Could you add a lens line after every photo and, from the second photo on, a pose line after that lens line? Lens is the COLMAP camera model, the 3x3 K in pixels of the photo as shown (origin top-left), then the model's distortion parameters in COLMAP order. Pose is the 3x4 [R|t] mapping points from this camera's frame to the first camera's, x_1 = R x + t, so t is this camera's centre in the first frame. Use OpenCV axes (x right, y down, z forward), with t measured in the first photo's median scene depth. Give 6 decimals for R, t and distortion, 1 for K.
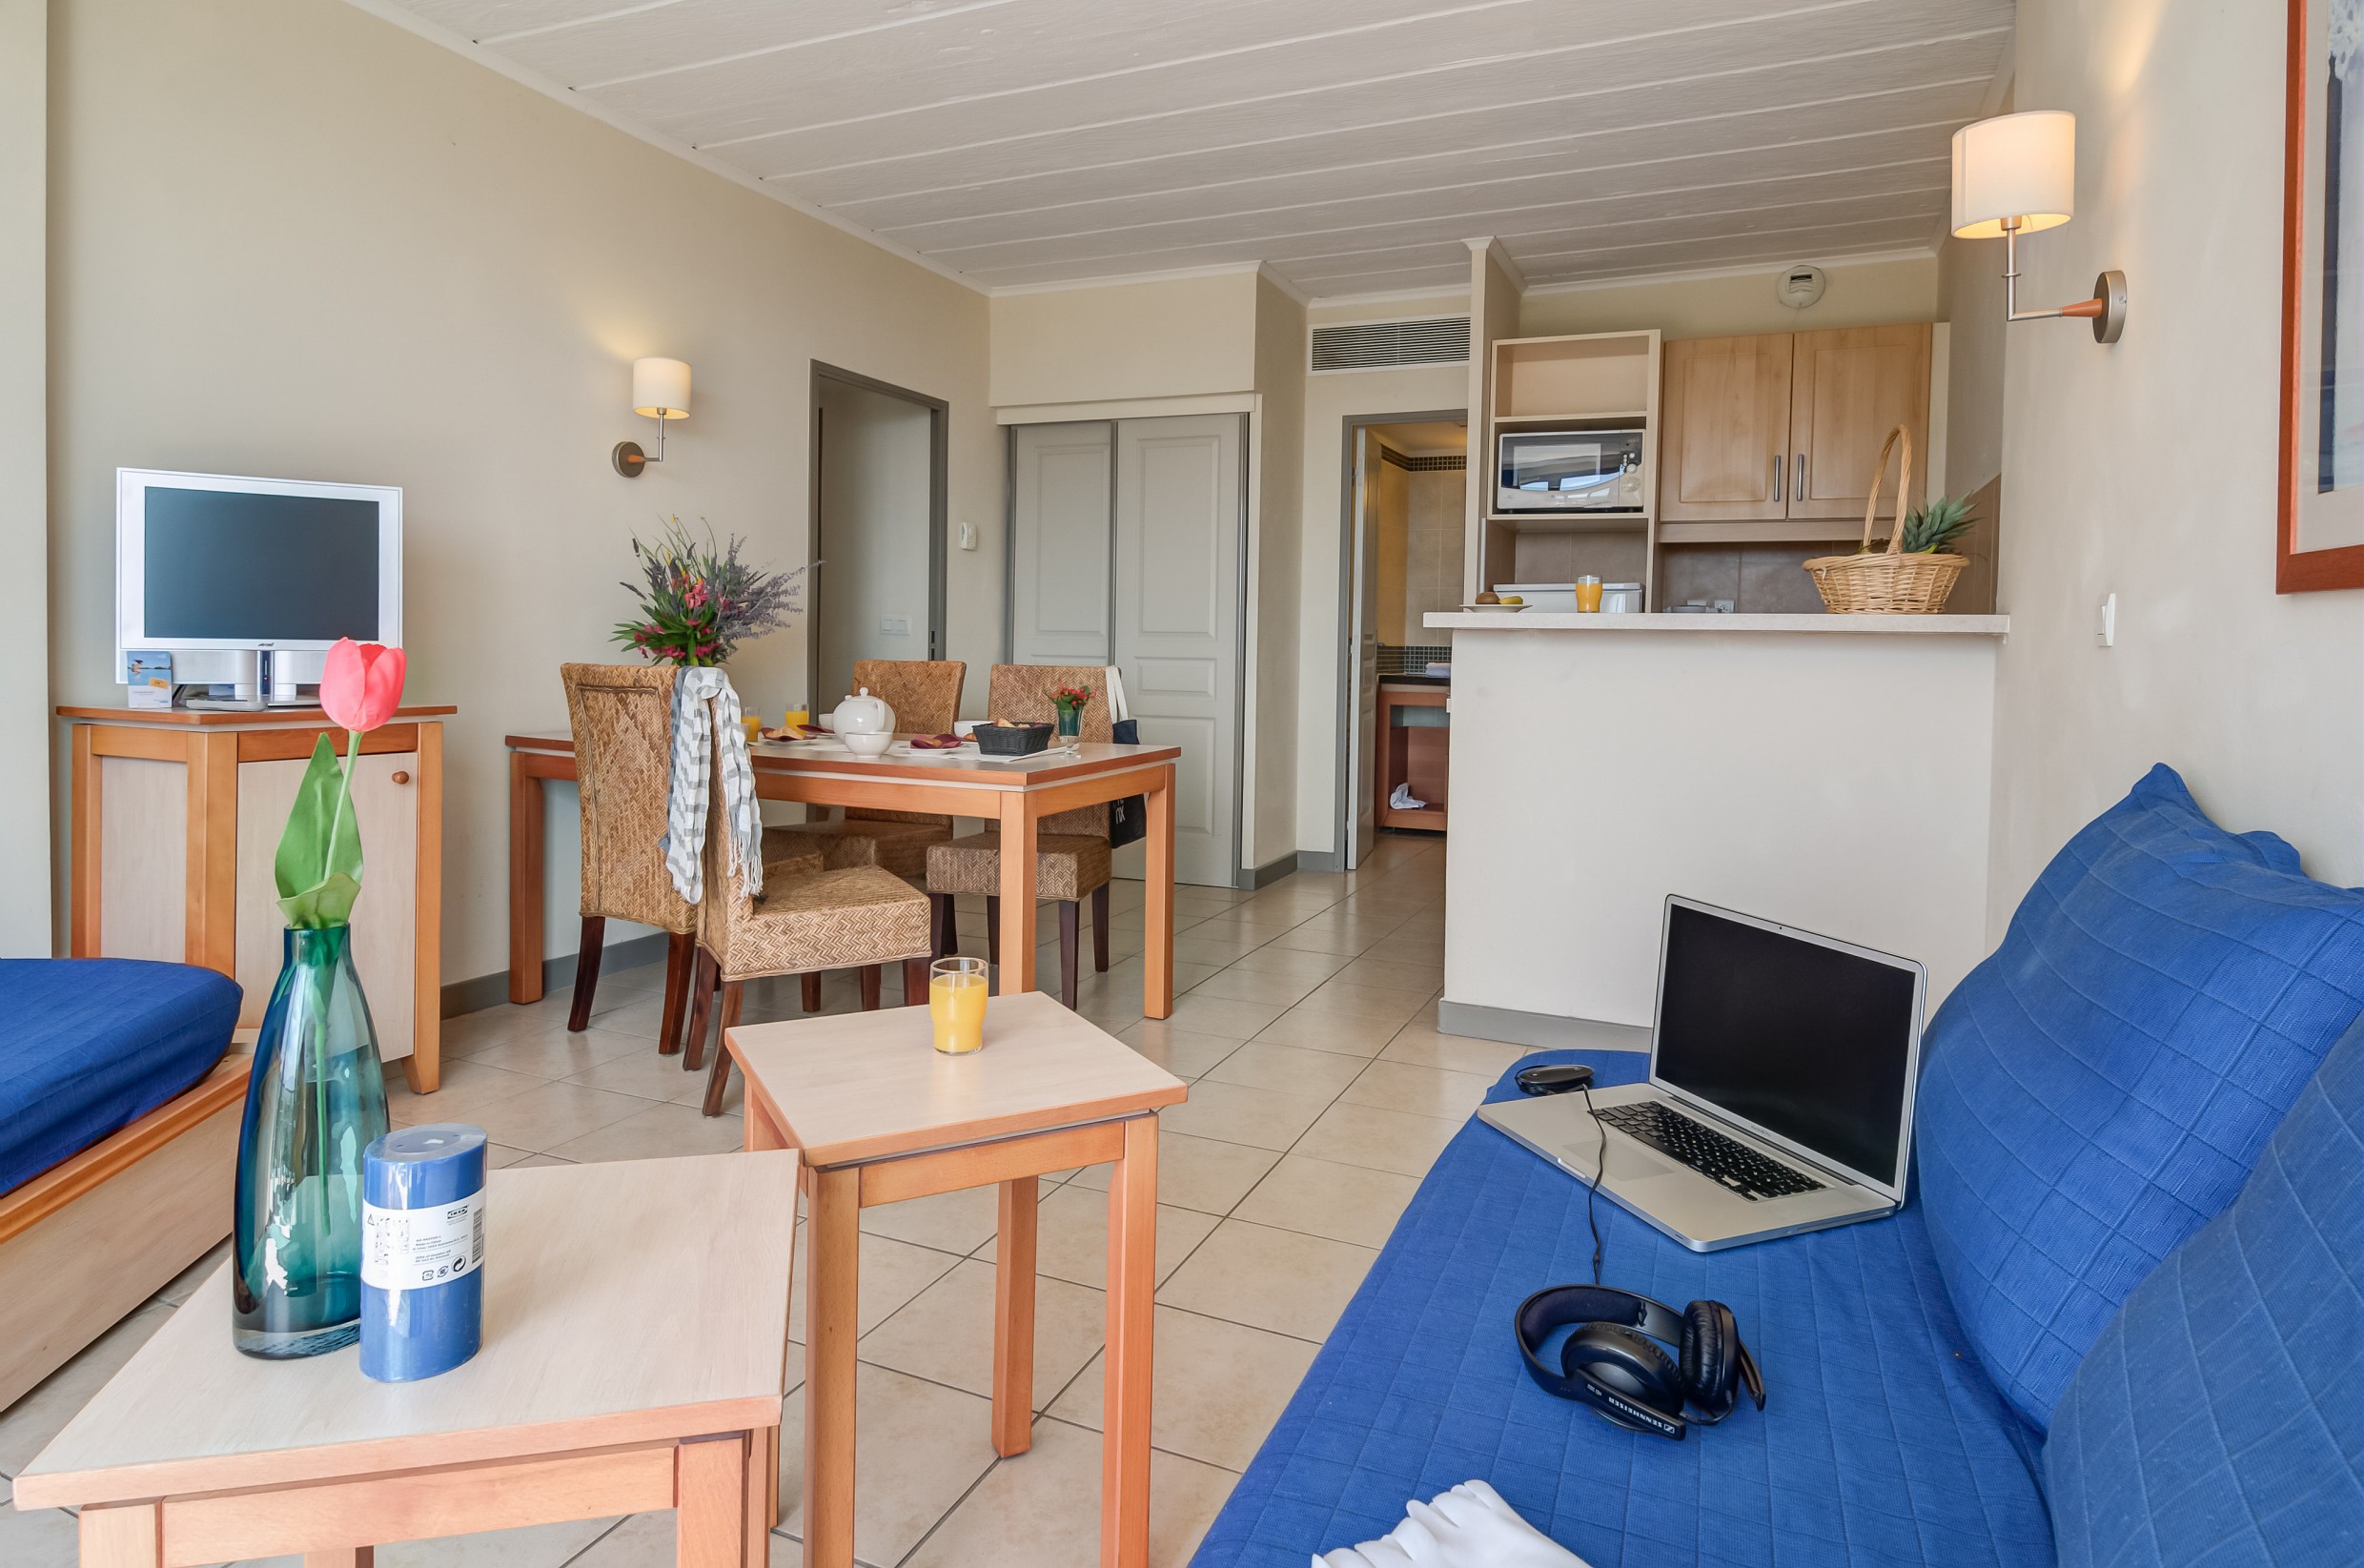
lens RADIAL K [[1291.2, 0, 1262.8], [0, 1291.2, 656.7], [0, 0, 1]] dist [0.002257, 0.000074]
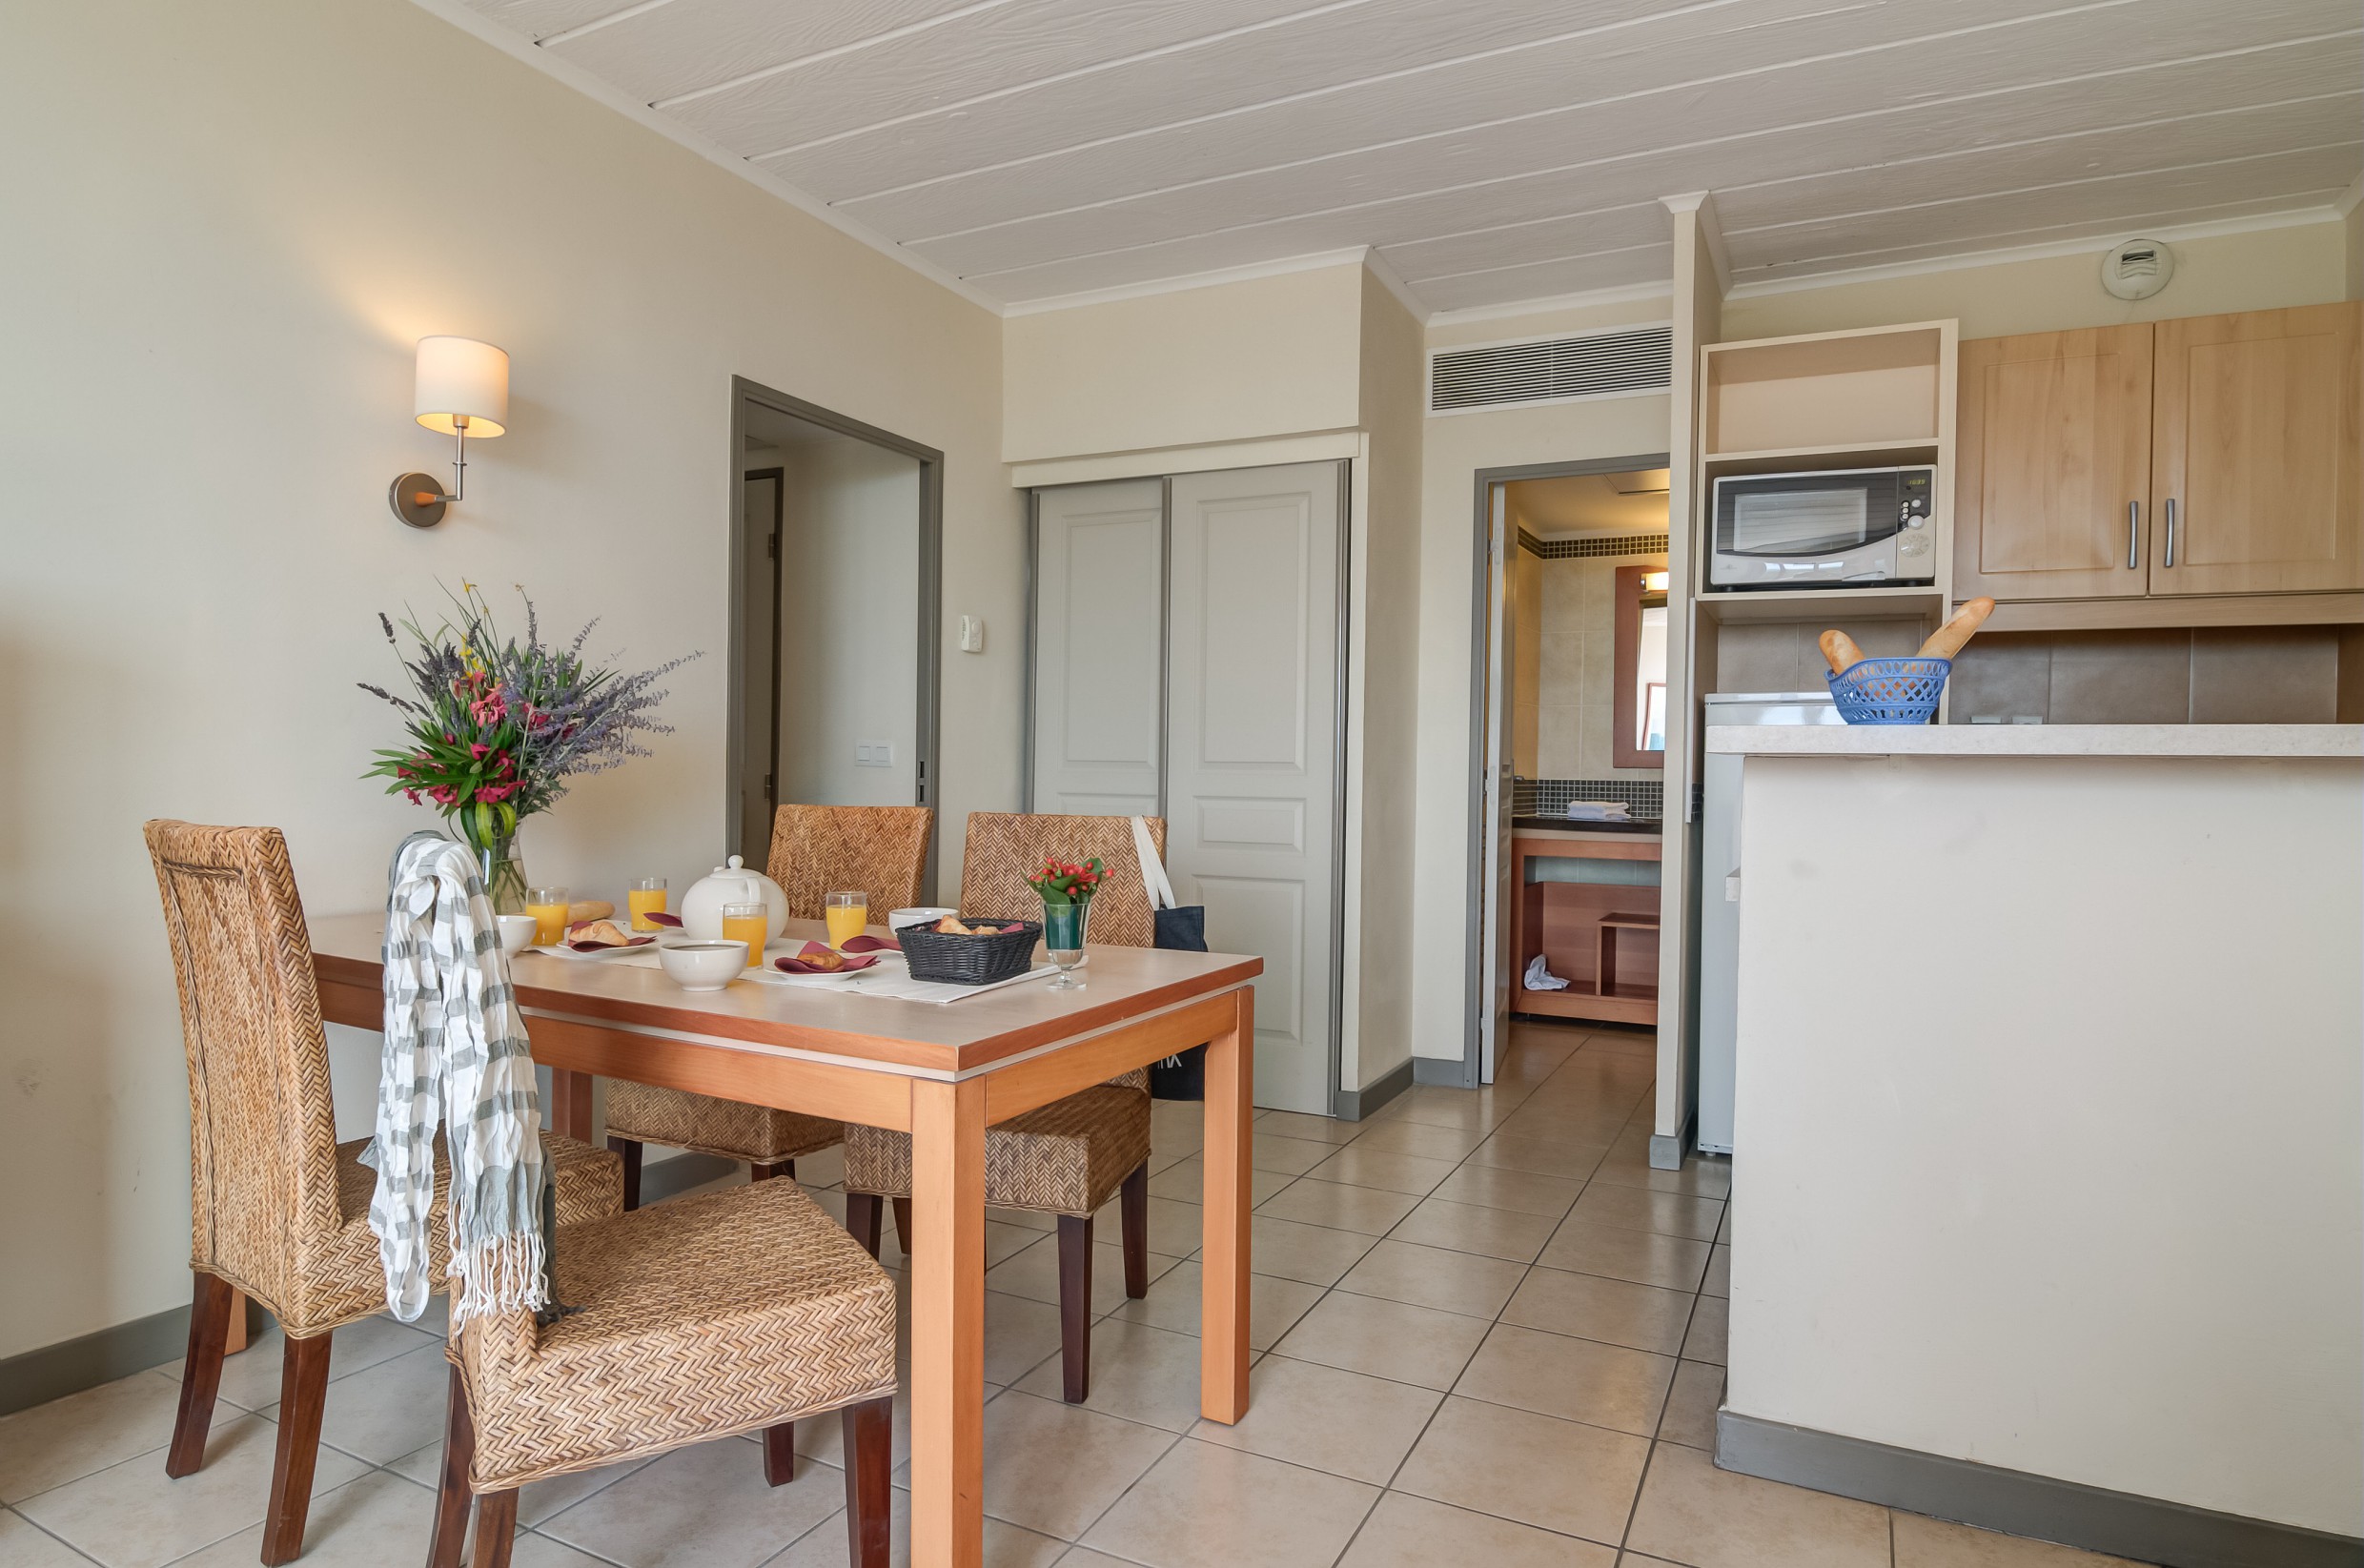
lens RADIAL K [[1314.5, 0, 1182.0], [0, 1314.5, 784.0], [0, 0, 1]] dist [-0.074344, -0.000049]
pose [[0.993395, 0.000198, -0.114743, -0.021713], [-0.000476, 0.999997, -0.002393, -0.005148], [0.114742, 0.002432, 0.993392, 0.273877]]
